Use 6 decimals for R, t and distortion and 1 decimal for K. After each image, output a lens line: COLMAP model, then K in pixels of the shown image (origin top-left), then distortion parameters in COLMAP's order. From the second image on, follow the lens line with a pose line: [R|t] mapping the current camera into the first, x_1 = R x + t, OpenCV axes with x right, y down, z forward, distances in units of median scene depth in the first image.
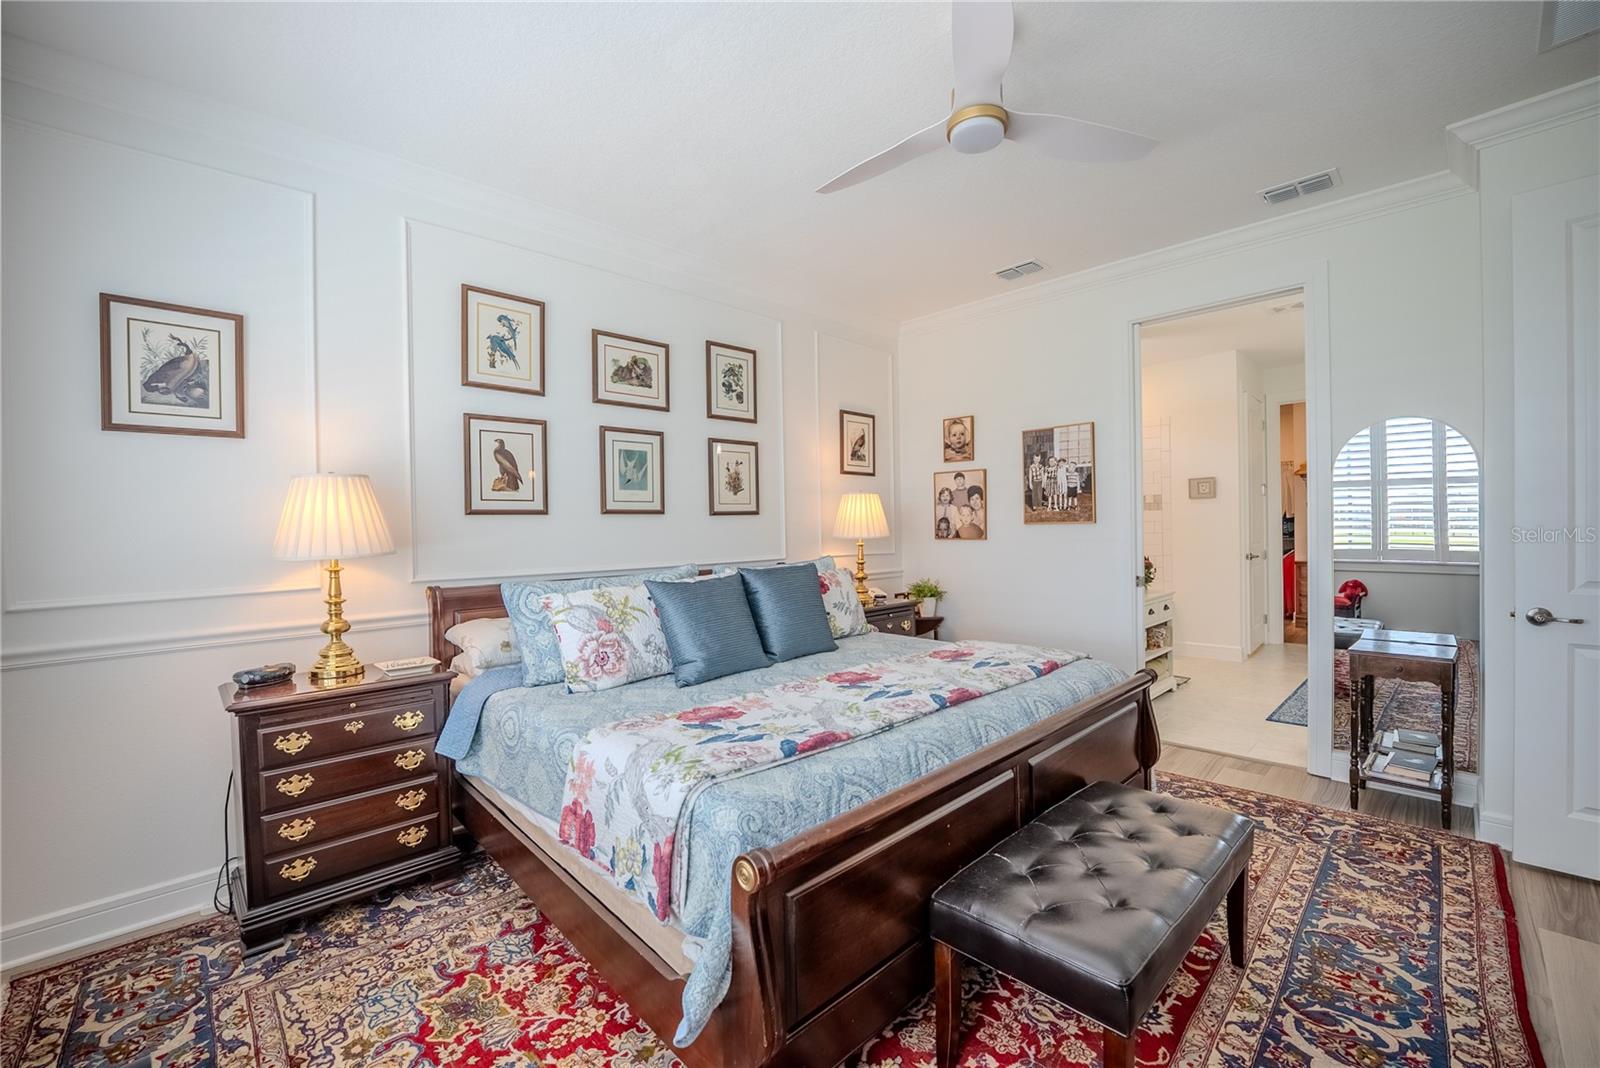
lens RADIAL K [[651.0, 0, 798.8], [0, 651.0, 538.4], [0, 0, 1]] dist [-0.025455, 0.000014]
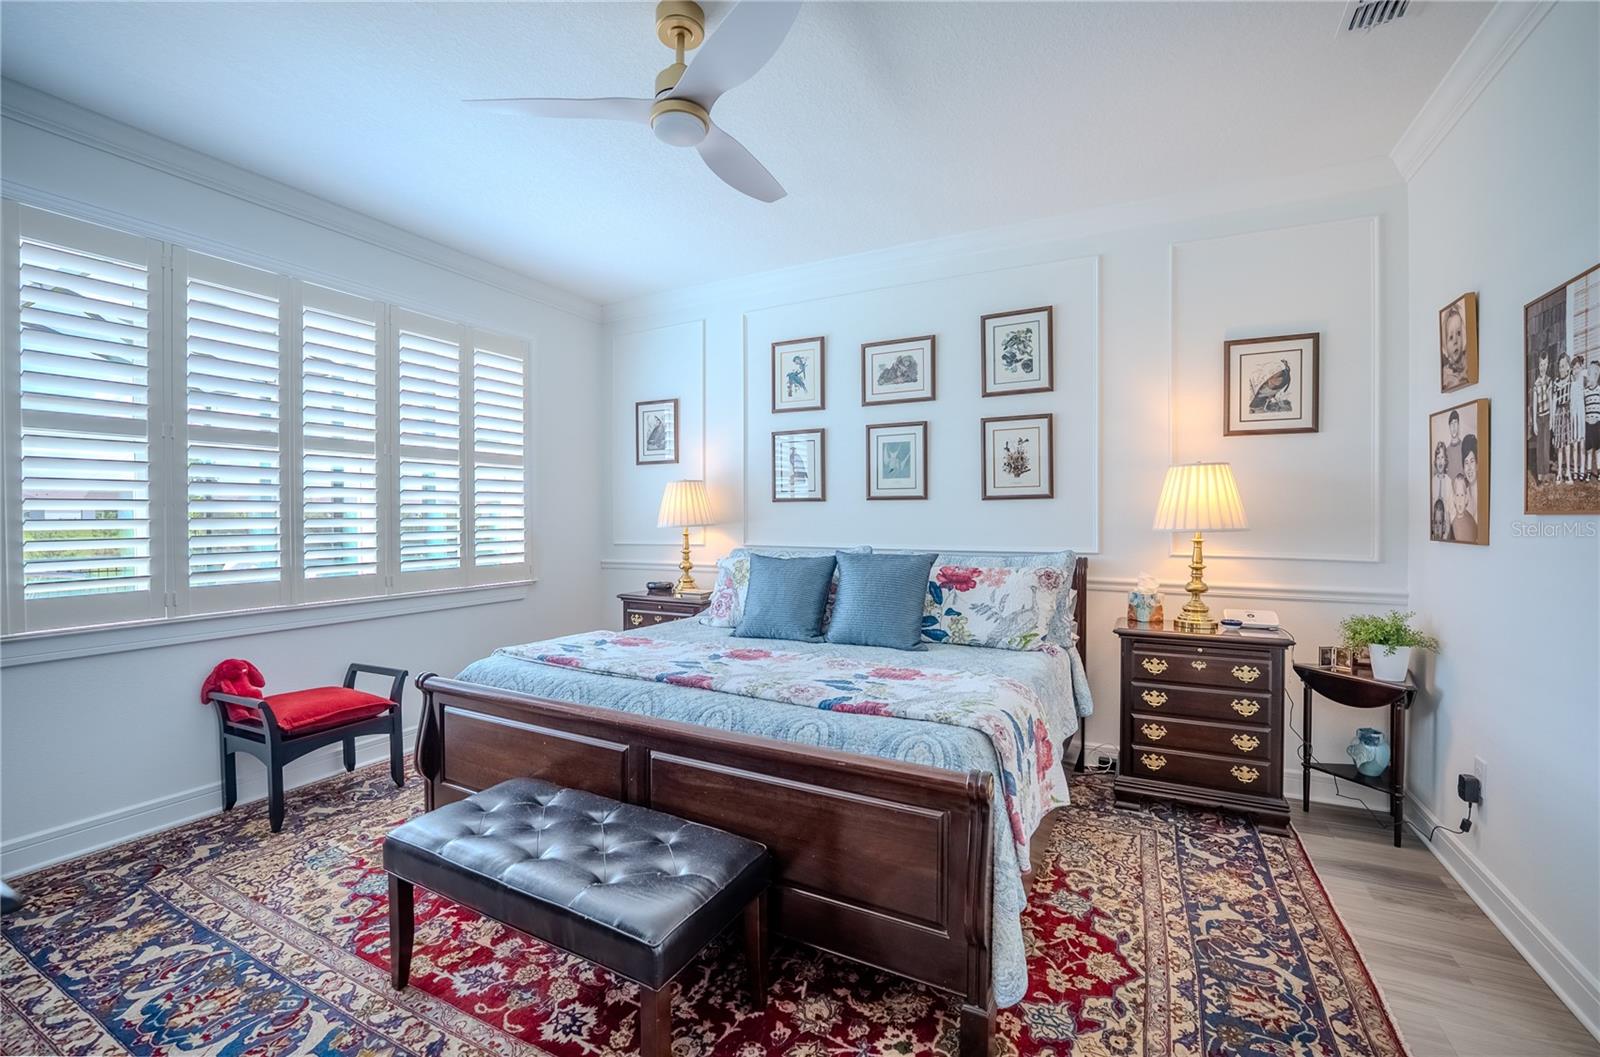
lens RADIAL K [[653.2, 0, 800.0], [0, 653.2, 528.5], [0, 0, 1]] dist [-0.023809, -0.000288]
pose [[0.321633, 0.034722, -0.946228, 0.717144], [-0.021479, 0.999338, 0.029370, -0.017307], [0.946621, 0.010878, 0.322165, 0.466927]]
